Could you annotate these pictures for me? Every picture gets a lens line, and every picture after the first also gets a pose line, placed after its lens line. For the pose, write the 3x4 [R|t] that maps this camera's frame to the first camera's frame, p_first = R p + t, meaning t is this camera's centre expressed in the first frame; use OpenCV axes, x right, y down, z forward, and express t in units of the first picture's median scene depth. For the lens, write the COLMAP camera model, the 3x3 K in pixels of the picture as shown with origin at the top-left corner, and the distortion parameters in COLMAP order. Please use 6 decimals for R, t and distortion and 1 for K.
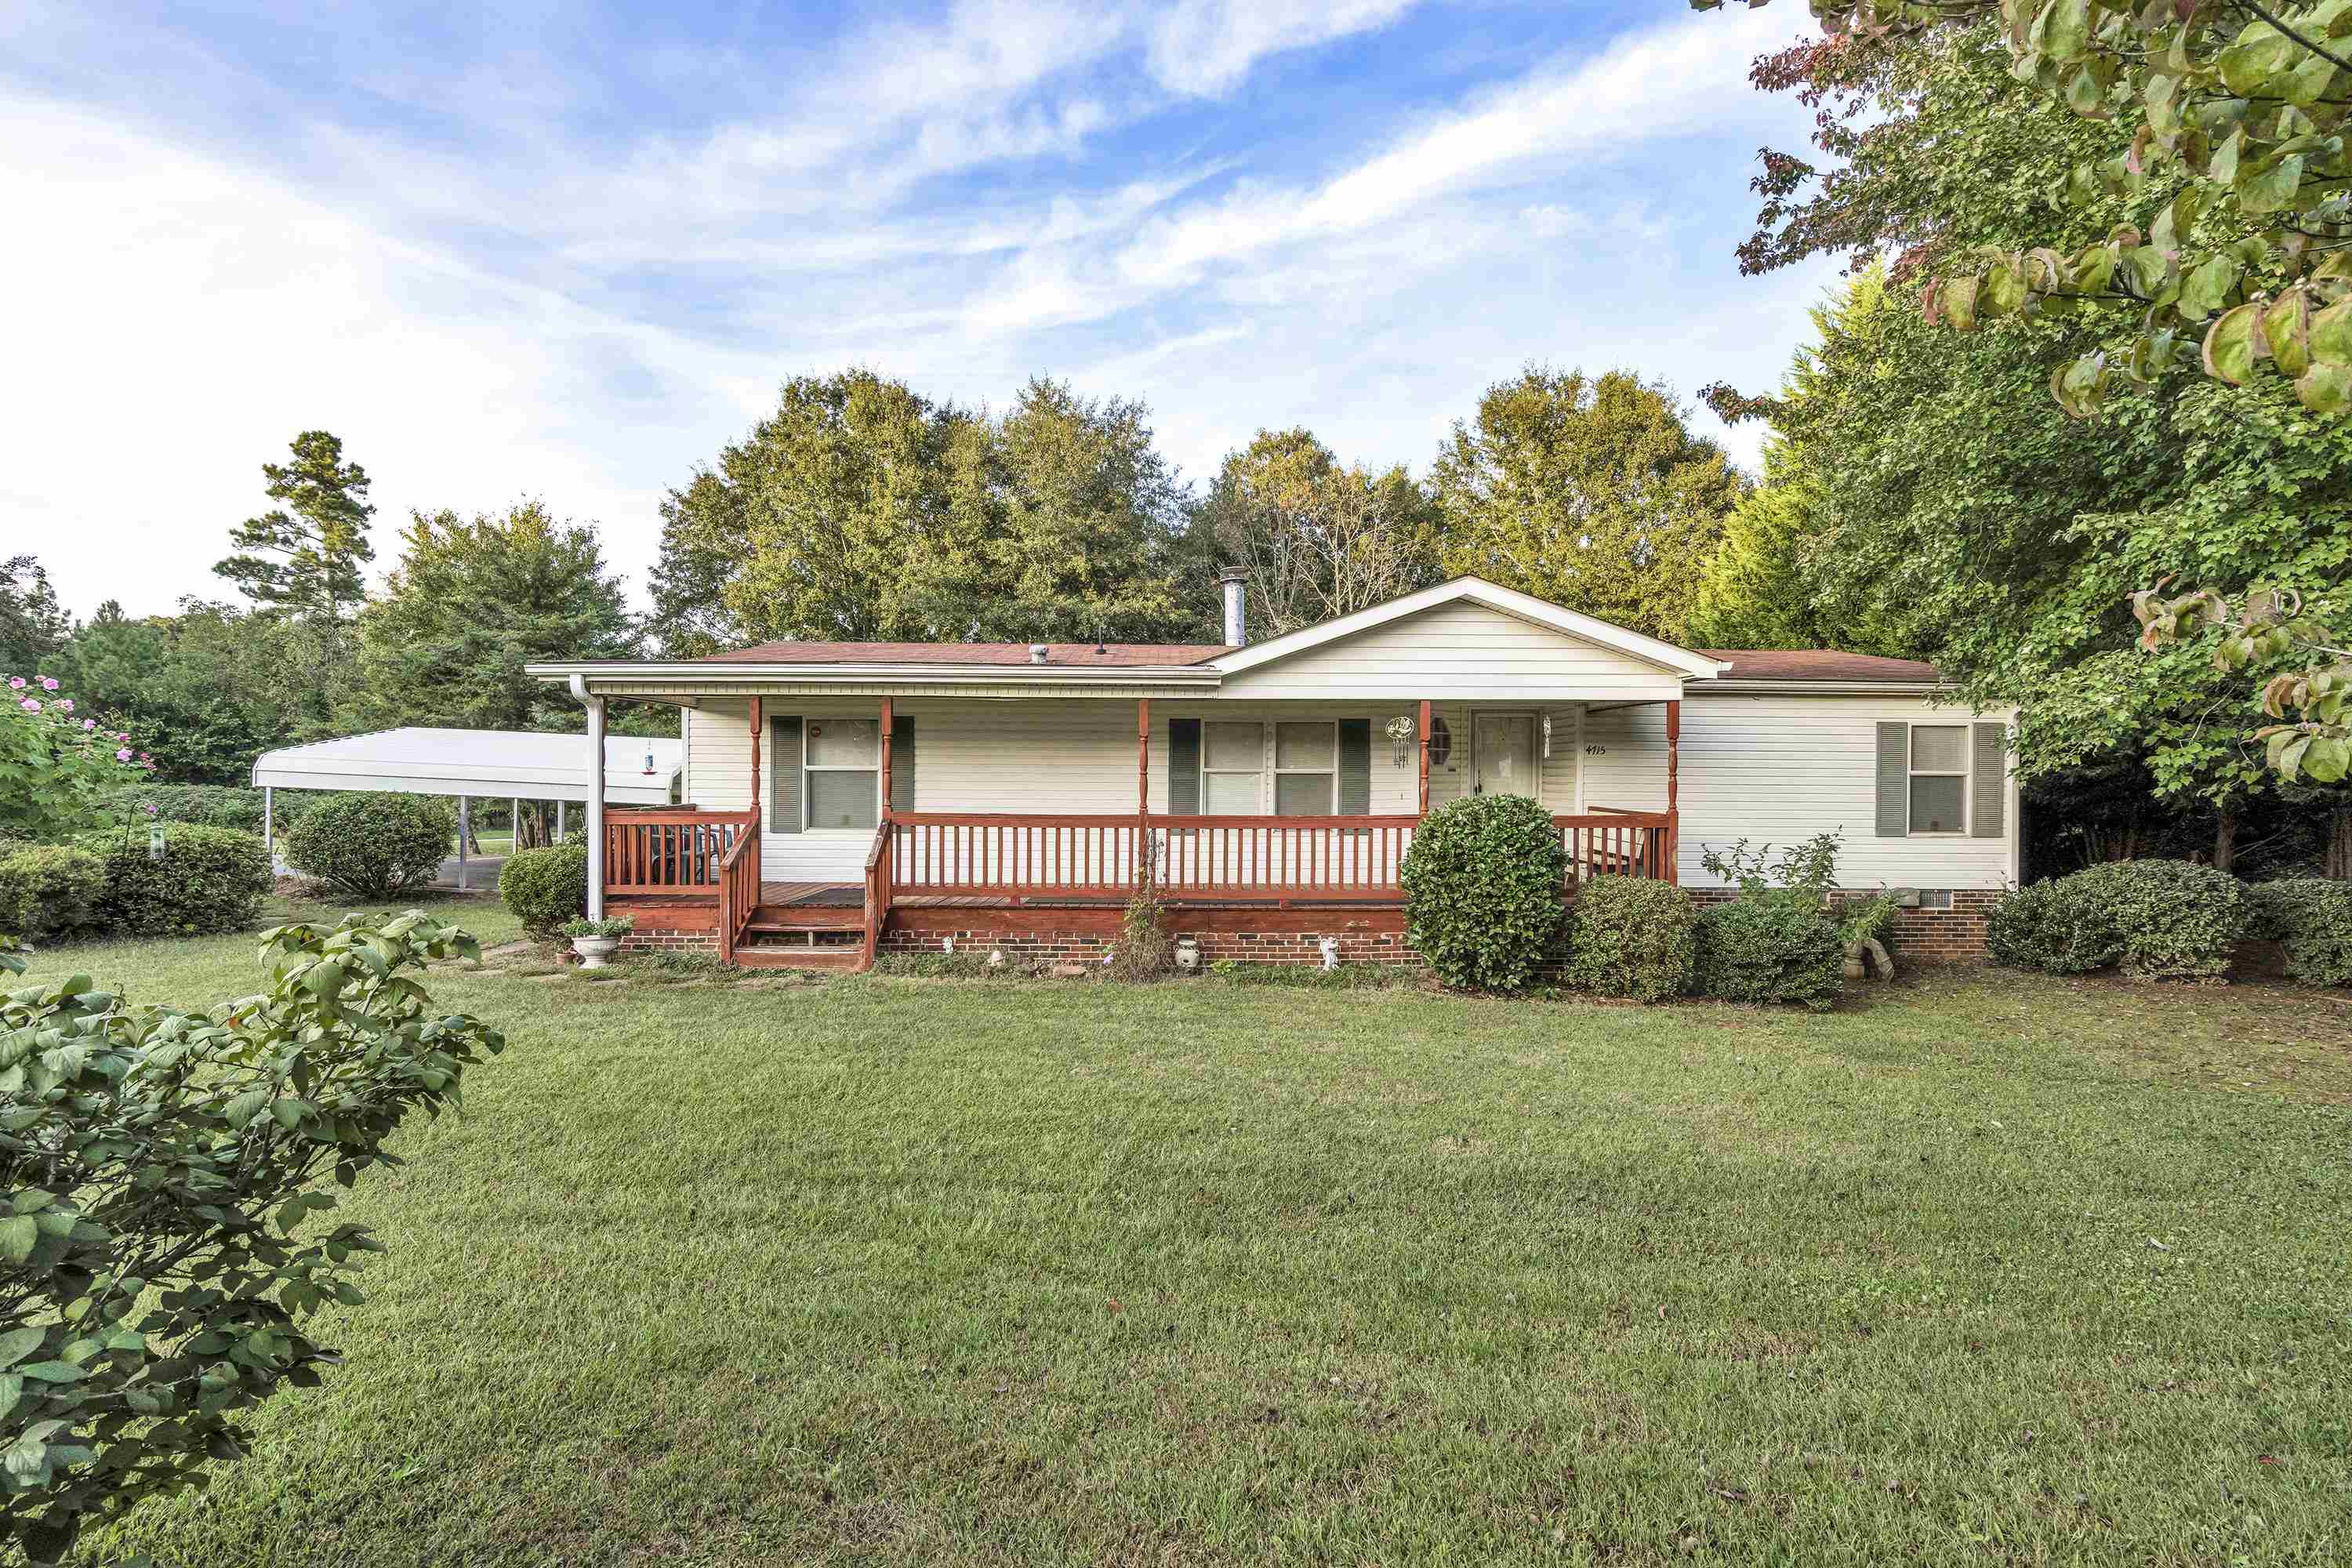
lens RADIAL K [[1065.3, 0, 1176.0], [0, 1065.3, 784.0], [0, 0, 1]] dist [0.000642, -0.000358]
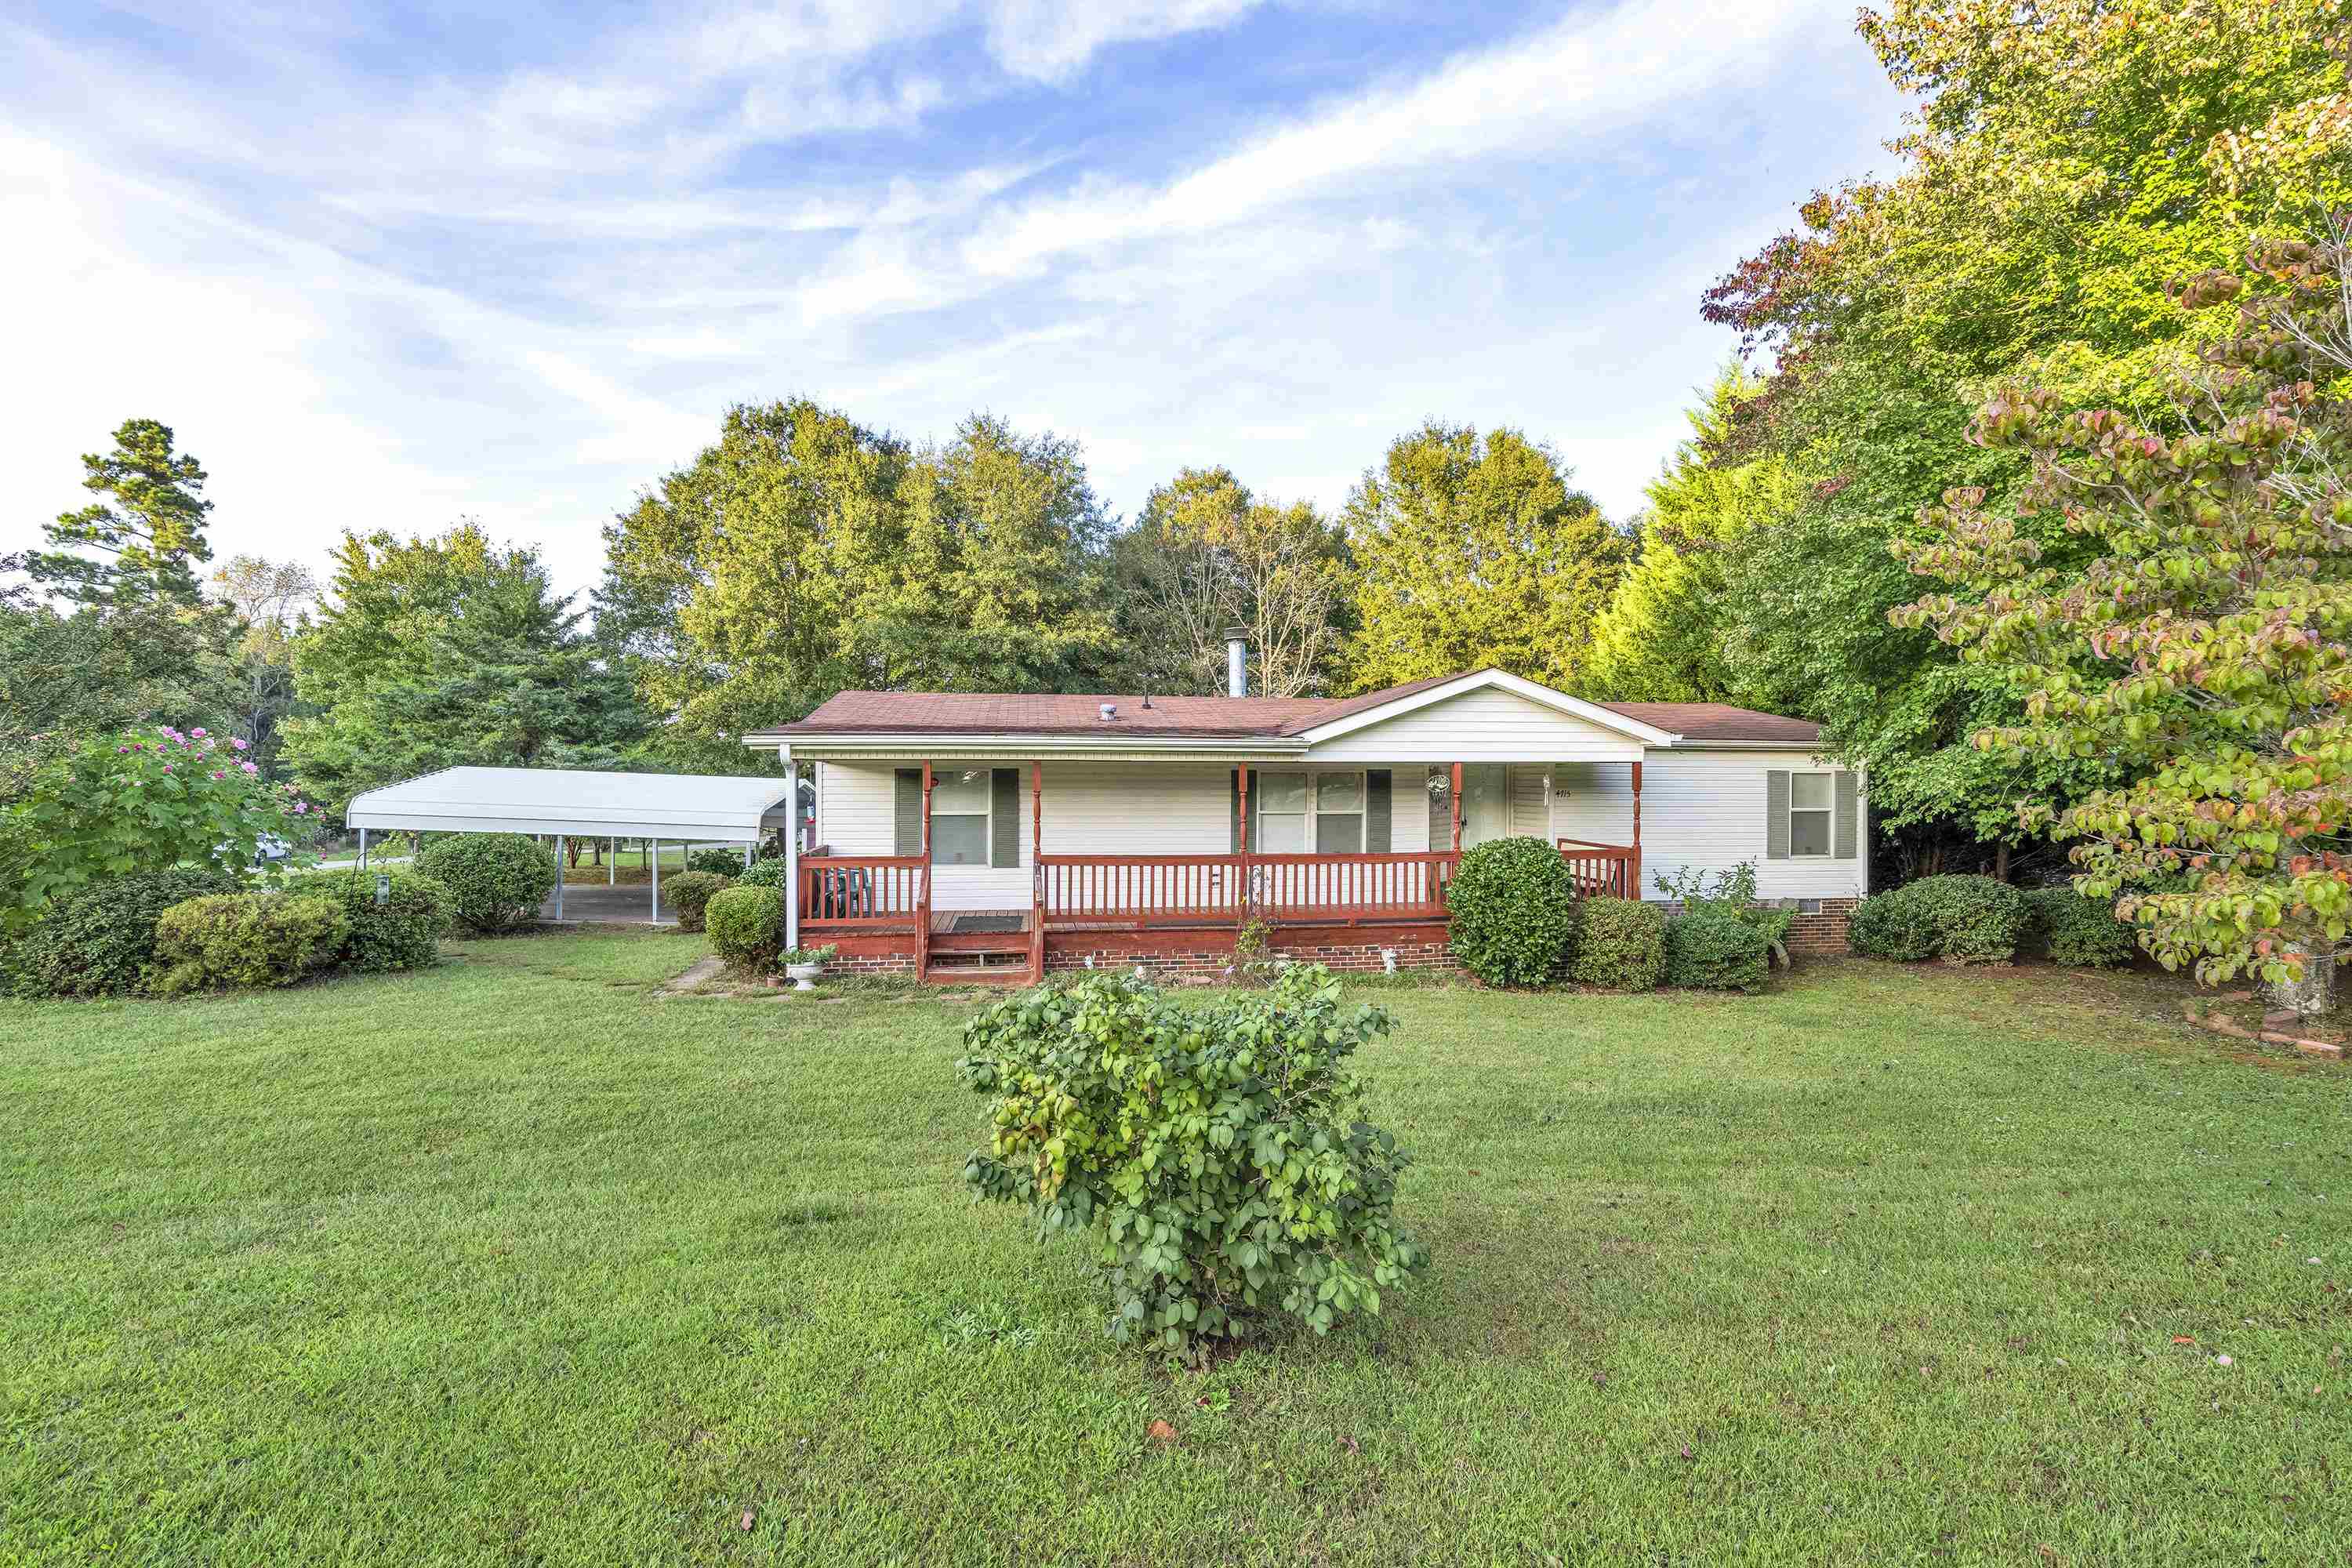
lens RADIAL K [[1070.6, 0, 1176.4], [0, 1070.6, 786.9], [0, 0, 1]] dist [-0.000611, 0.000338]
pose [[0.991505, -0.004927, 0.129977, -0.121801], [0.005034, 0.999987, -0.000497, -0.022455], [-0.129973, 0.001147, 0.991517, -0.107057]]
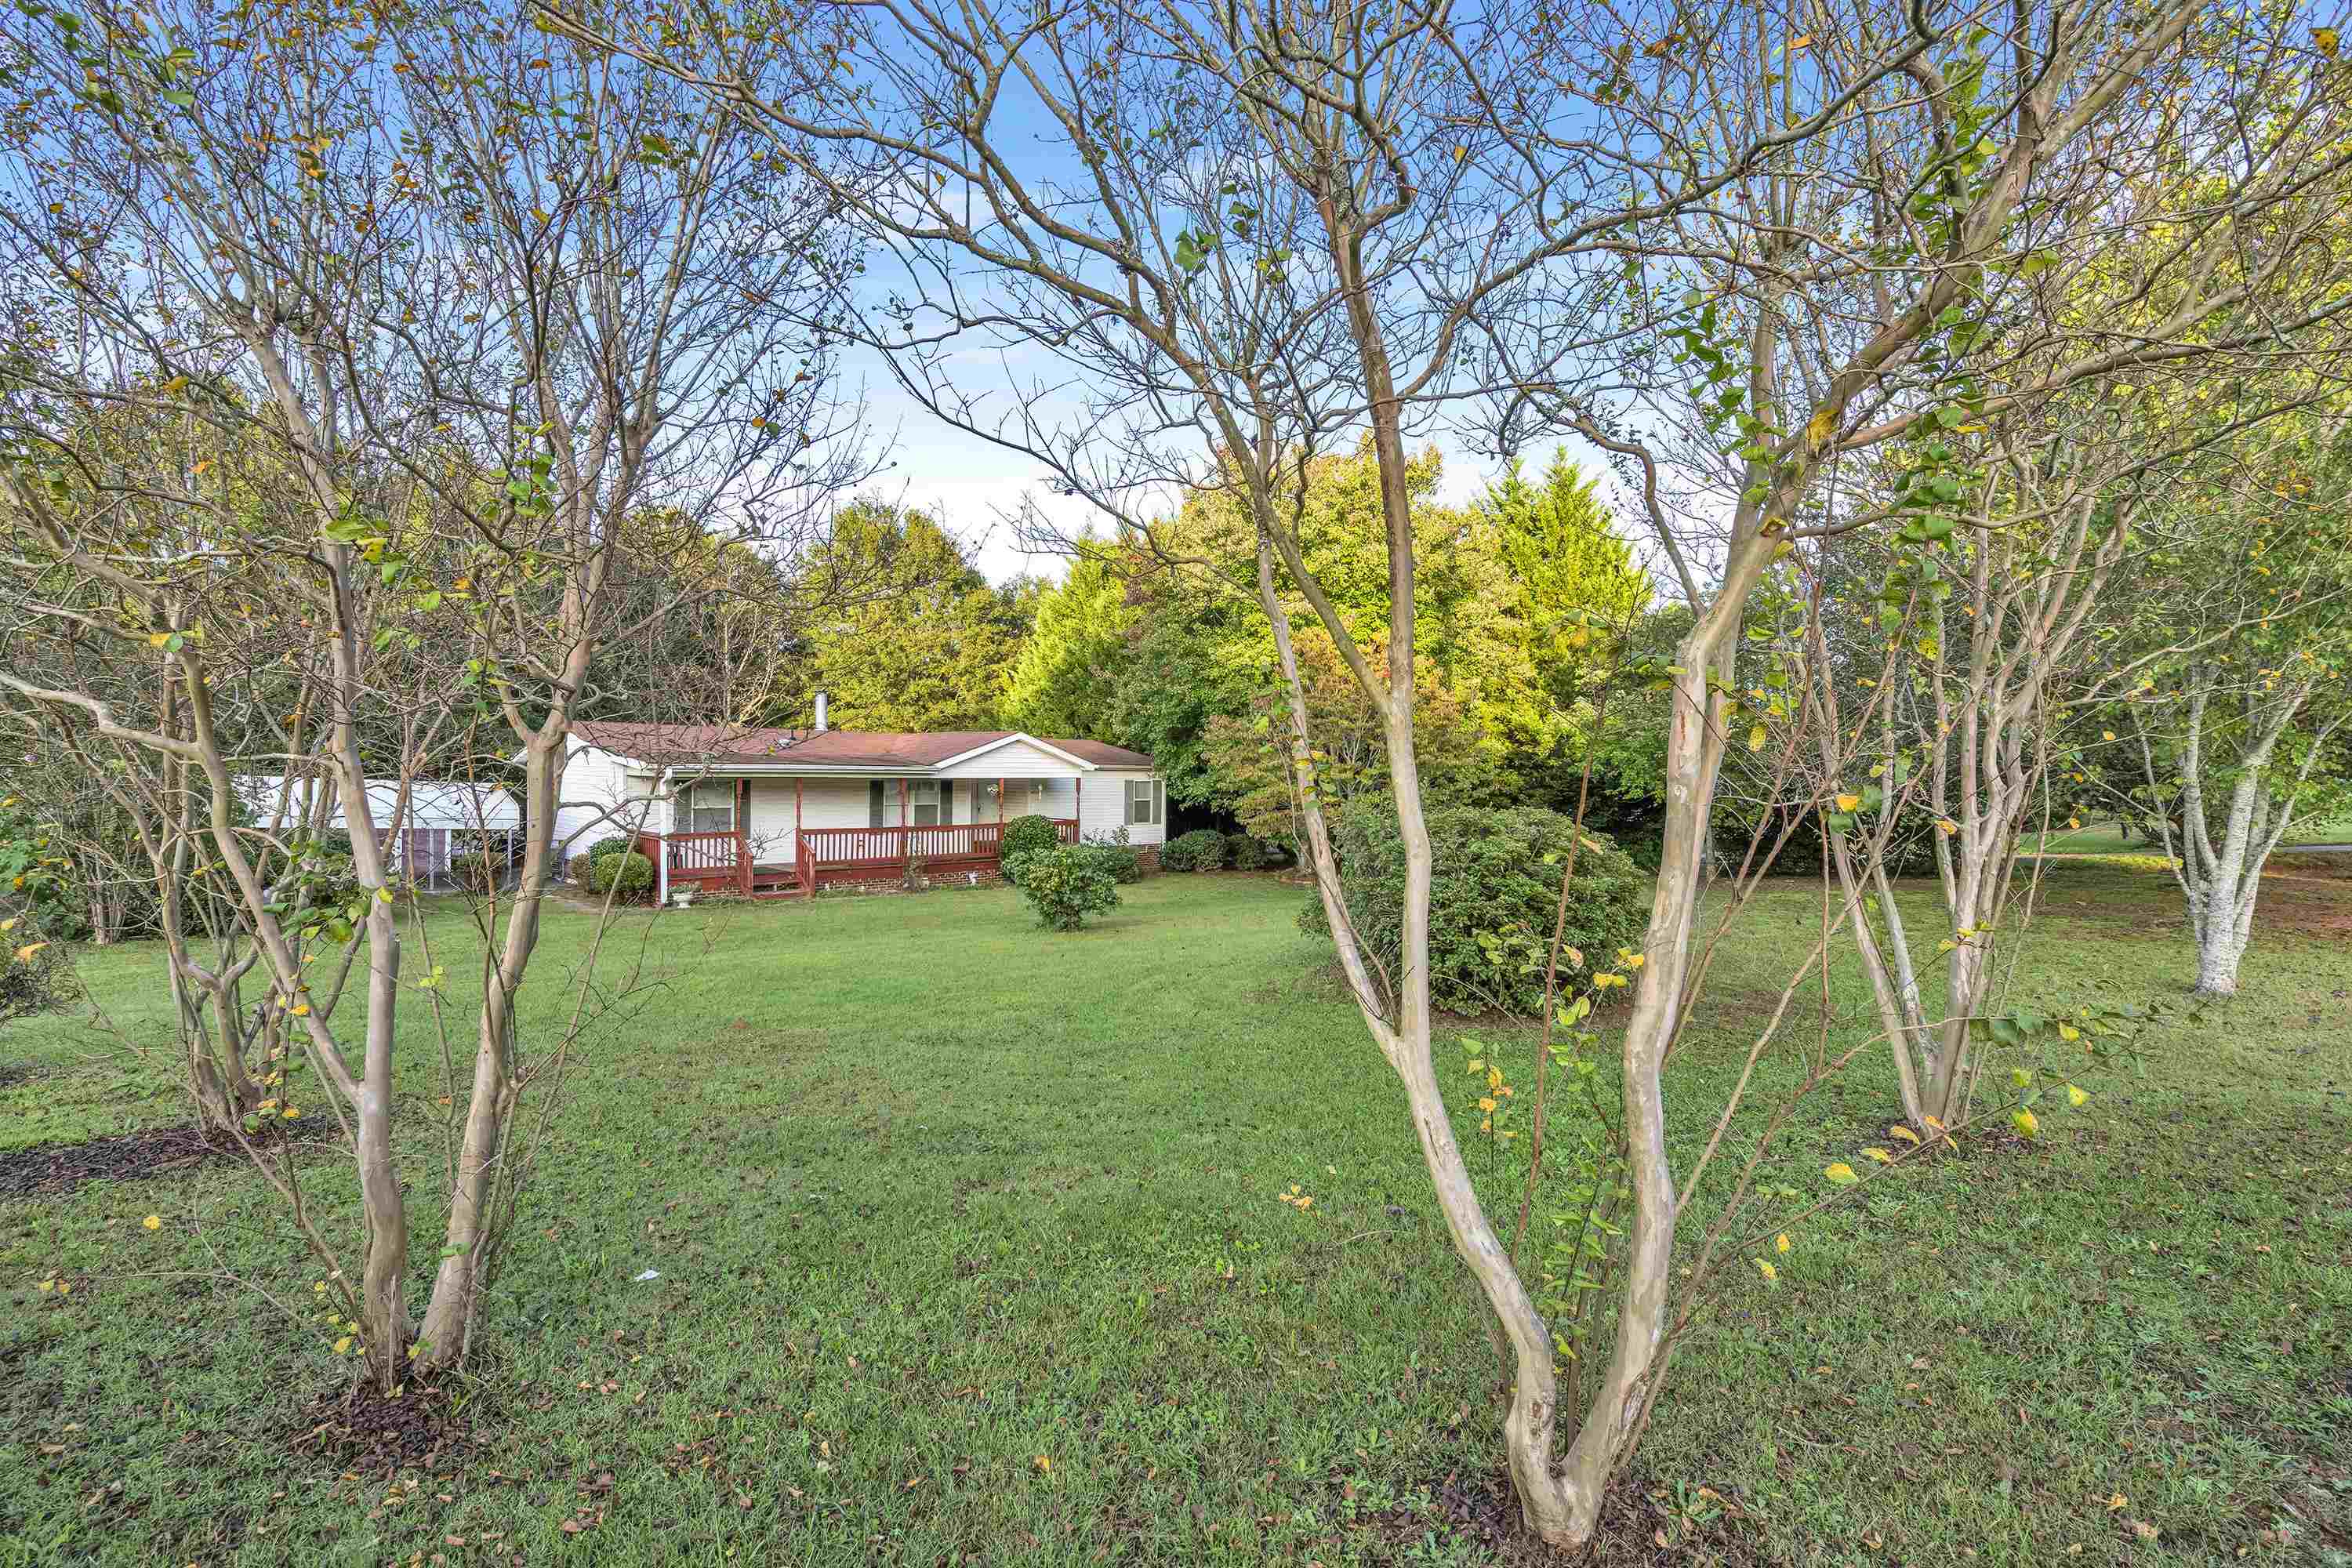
lens RADIAL K [[1065.3, 0, 1176.0], [0, 1065.3, 784.0], [0, 0, 1]] dist [0.000642, -0.000358]
pose [[0.731294, -0.007447, 0.682022, -0.540298], [0.000954, 0.999951, 0.009896, -0.040096], [-0.682062, -0.006586, 0.731265, -0.516984]]
